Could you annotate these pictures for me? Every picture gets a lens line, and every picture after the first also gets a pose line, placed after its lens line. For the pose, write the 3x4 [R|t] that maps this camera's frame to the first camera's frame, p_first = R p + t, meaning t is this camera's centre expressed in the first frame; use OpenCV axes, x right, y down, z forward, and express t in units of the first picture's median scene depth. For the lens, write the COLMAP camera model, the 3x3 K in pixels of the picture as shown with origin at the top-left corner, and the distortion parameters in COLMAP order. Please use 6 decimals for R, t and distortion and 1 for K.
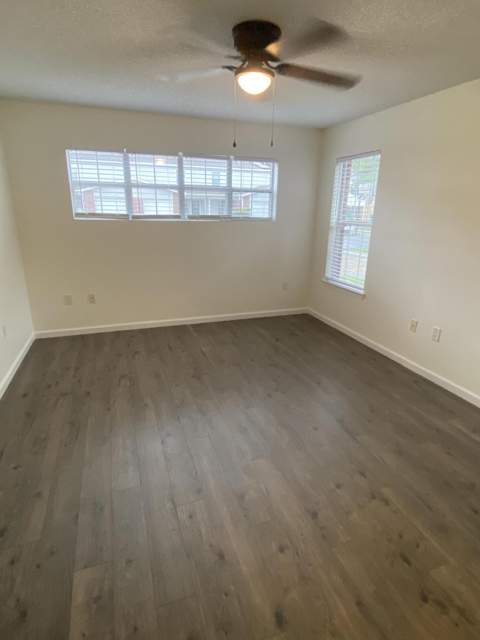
lens RADIAL K [[349.5, 0, 241.2], [0, 349.5, 313.4], [0, 0, 1]] dist [-0.011817, -0.003229]
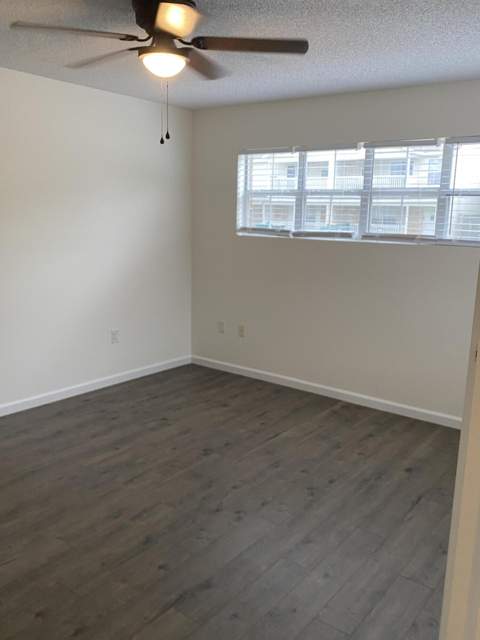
lens RADIAL K [[547.3, 0, 240.1], [0, 547.3, 324.0], [0, 0, 1]] dist [-0.051894, -0.022686]
pose [[0.513706, 0.160239, -0.842870, 0.647670], [-0.255049, 0.966514, 0.028300, -0.095893], [0.819180, 0.200435, 0.537373, 0.326060]]
